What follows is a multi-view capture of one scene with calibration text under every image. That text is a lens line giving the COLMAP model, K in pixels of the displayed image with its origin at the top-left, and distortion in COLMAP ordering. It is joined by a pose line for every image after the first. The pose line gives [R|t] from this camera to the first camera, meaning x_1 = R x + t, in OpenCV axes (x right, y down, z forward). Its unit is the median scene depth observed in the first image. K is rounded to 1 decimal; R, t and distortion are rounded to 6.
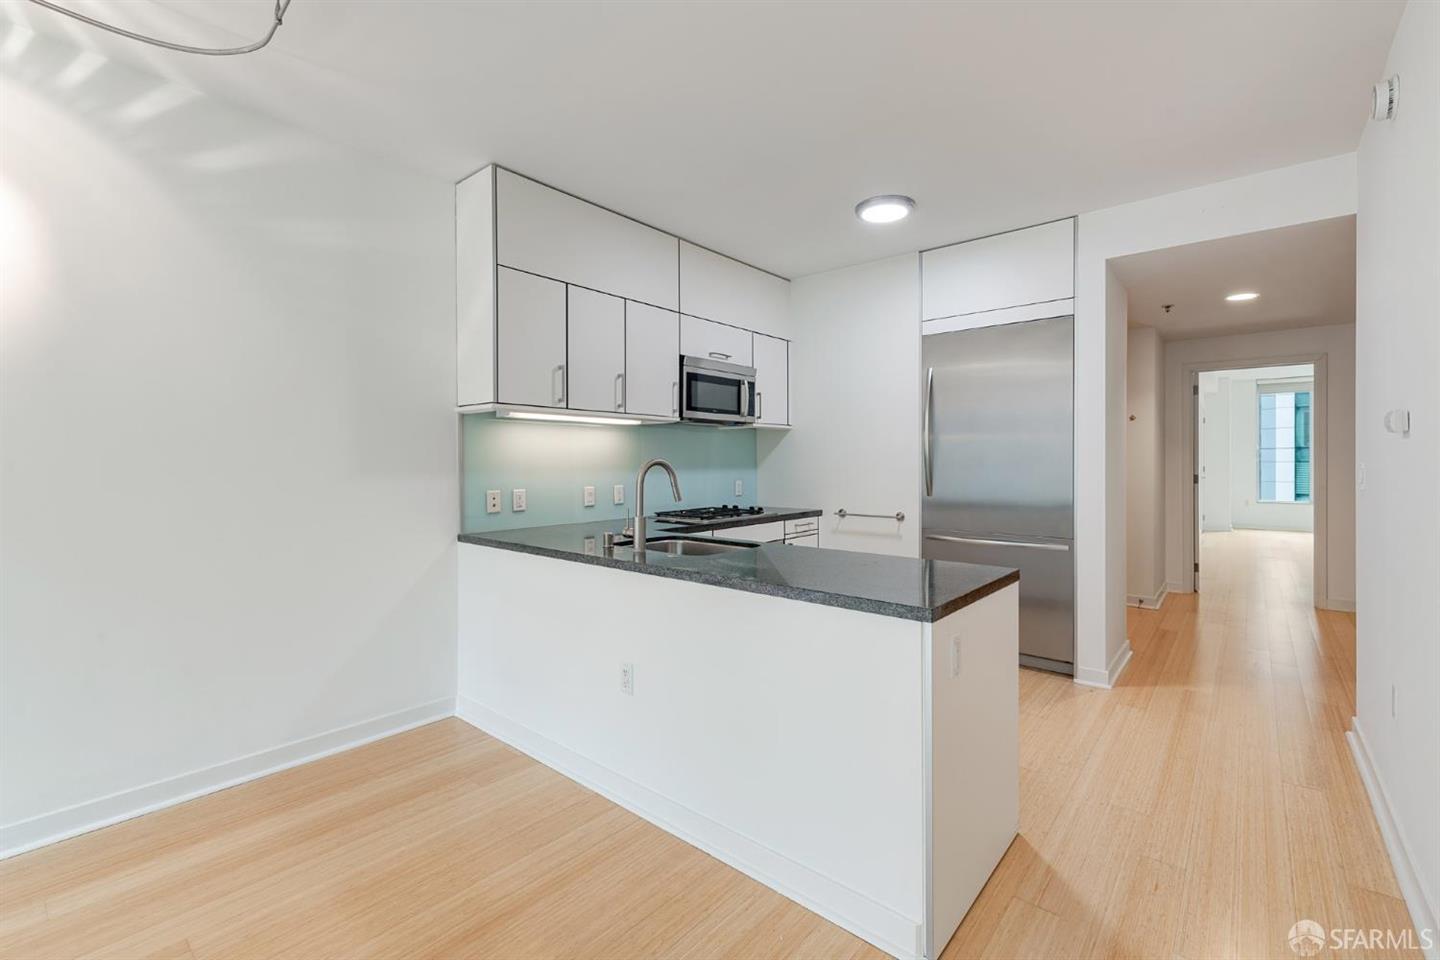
lens RADIAL K [[618.4, 0, 738.6], [0, 618.4, 469.2], [0, 0, 1]] dist [0.000512, -0.000142]
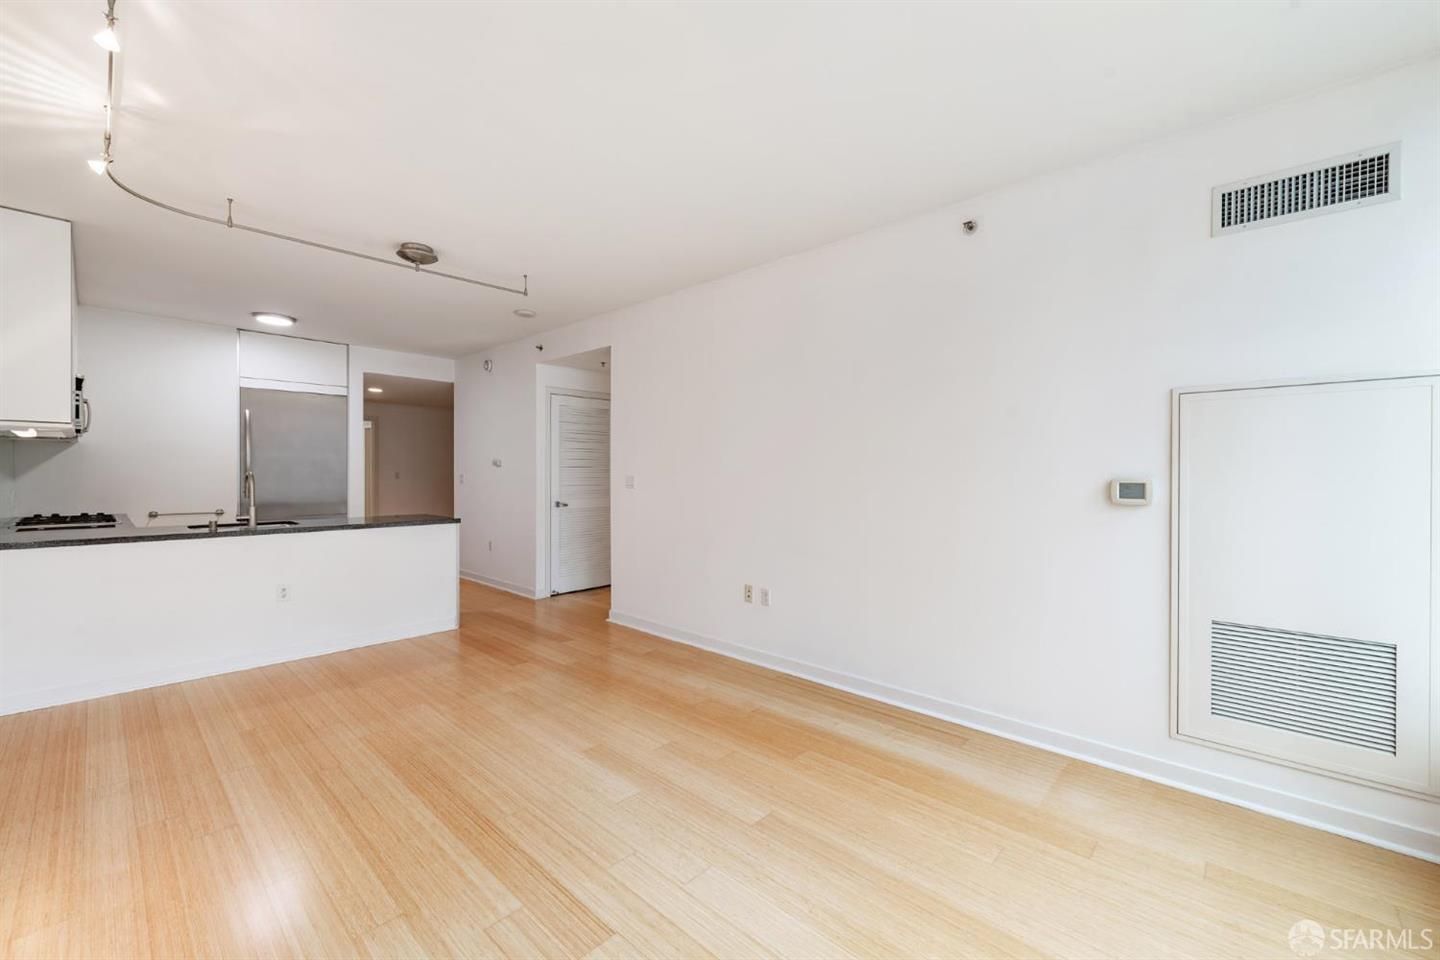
lens RADIAL K [[580.1, 0, 720.0], [0, 580.1, 480.0], [0, 0, 1]] dist [-0.000366, -0.000211]
pose [[0.063029, -0.008646, 0.997974, -1.167621], [0.005841, 0.999949, 0.008294, -0.001537], [-0.997995, 0.005307, 0.063077, -0.253643]]
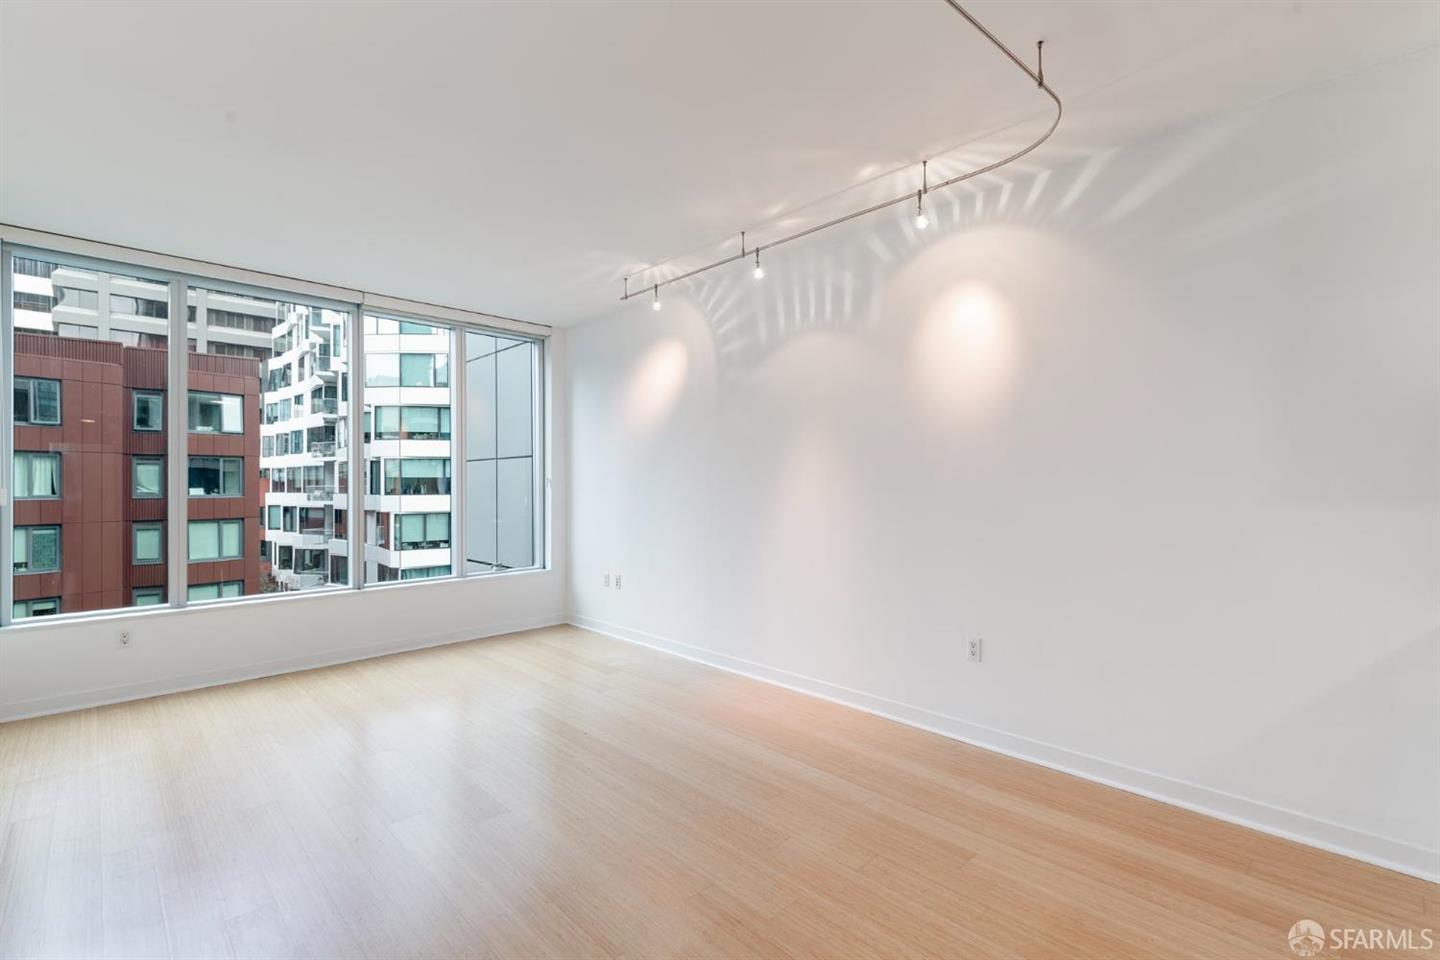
lens RADIAL K [[642.5, 0, 718.8], [0, 642.5, 491.1], [0, 0, 1]] dist [0.002656, 0.000104]
pose [[-0.114781, 0.012619, -0.993311, 0.230918], [-0.006429, 0.999889, 0.013445, -0.007212], [0.993370, 0.007930, -0.114687, 0.283866]]
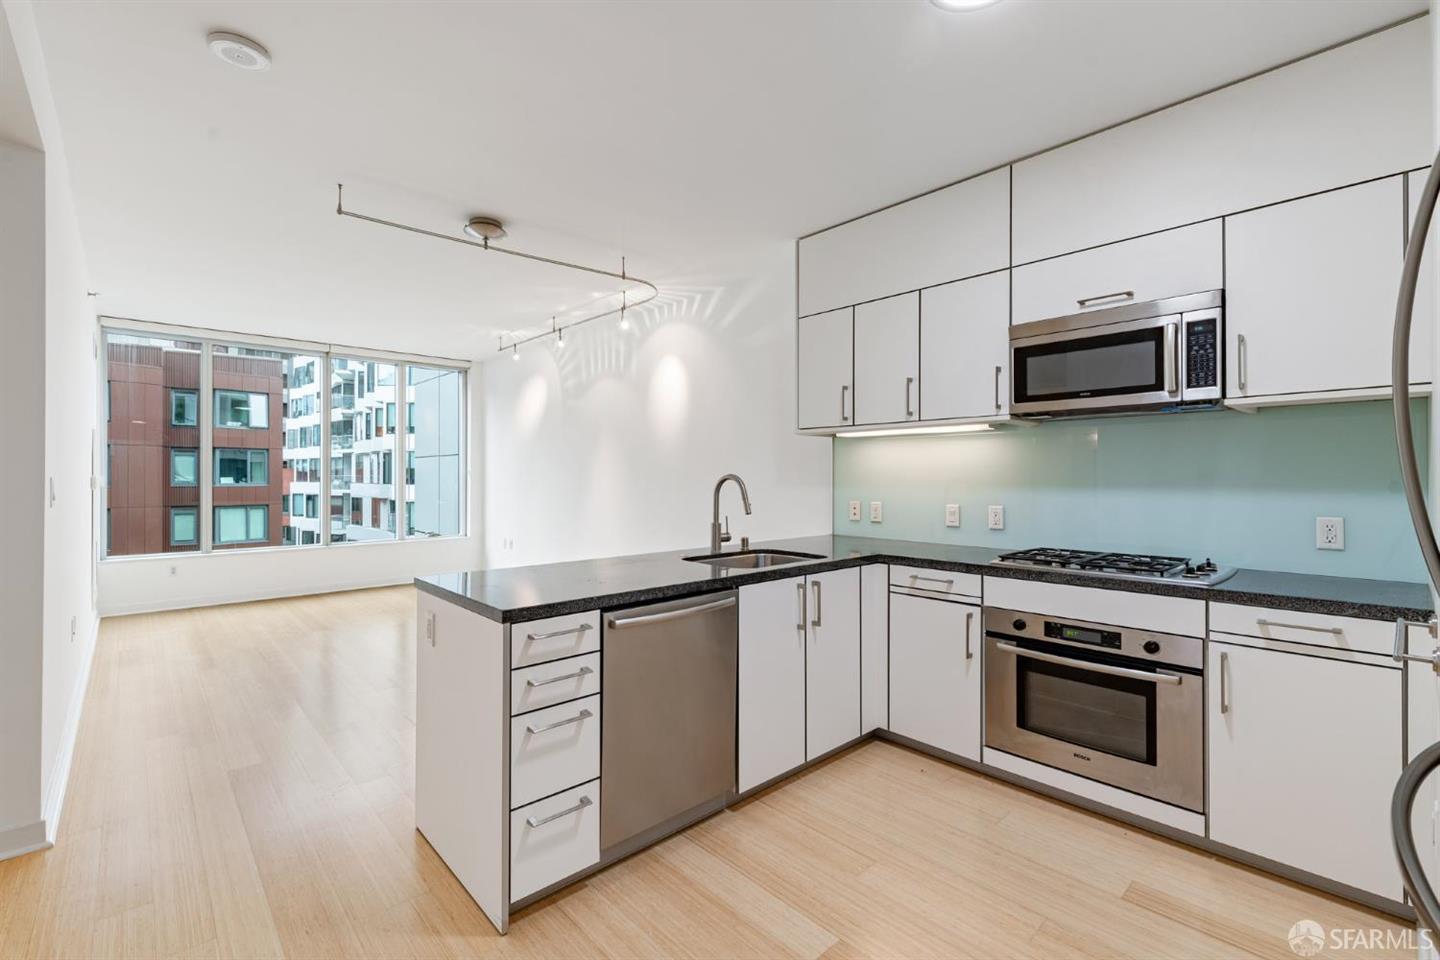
lens RADIAL K [[633.3, 0, 714.9], [0, 633.3, 483.6], [0, 0, 1]] dist [0.001214, -0.000309]
pose [[-0.141994, 0.014141, -0.989767, 0.734376], [-0.010017, 0.999826, 0.015722, -0.013167], [0.989817, 0.012147, -0.141827, 0.830192]]
